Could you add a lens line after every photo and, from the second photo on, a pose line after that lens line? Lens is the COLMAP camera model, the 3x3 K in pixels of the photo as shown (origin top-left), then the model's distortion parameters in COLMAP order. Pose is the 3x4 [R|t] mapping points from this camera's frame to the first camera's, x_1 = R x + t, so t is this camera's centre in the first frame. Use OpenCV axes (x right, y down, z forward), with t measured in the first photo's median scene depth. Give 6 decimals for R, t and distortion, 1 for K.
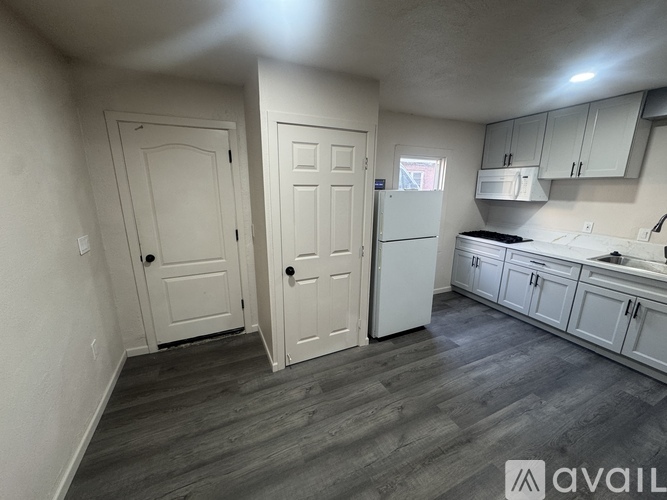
lens RADIAL K [[269.5, 0, 334.7], [0, 269.5, 248.1], [0, 0, 1]] dist [0.001433, 0.000354]
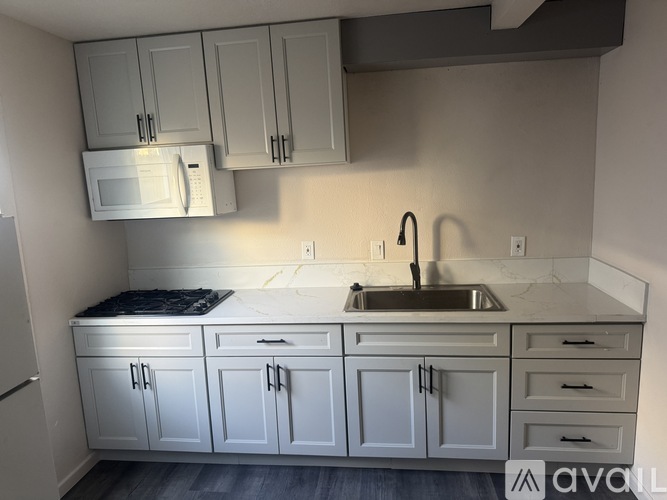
lens RADIAL K [[476.3, 0, 332.6], [0, 476.3, 253.2], [0, 0, 1]] dist [0.020708, -0.010189]
pose [[0.529479, -0.165842, 0.831954, 0.144545], [0.248725, 0.967954, 0.034657, -0.097635], [-0.811041, 0.188577, 0.553760, 0.429389]]
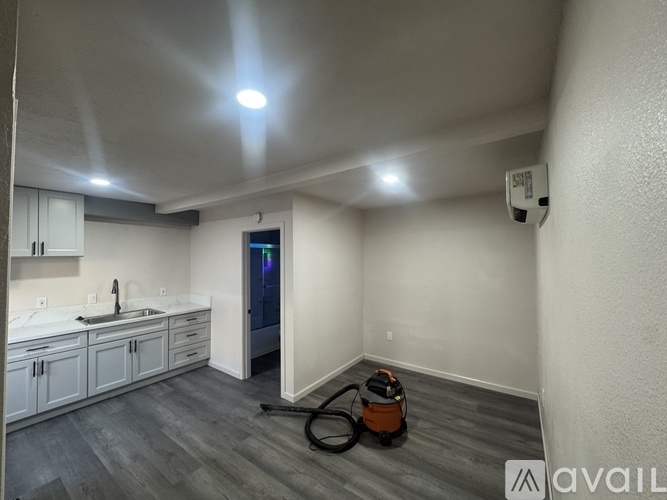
lens RADIAL K [[269.5, 0, 334.5], [0, 269.5, 252.1], [0, 0, 1]] dist [0.001433, 0.000354]
pose [[-0.499106, 0.012343, 0.866453, -0.526544], [0.209582, 0.971932, 0.106881, -0.147714], [-0.840815, 0.234937, -0.487684, 0.544594]]
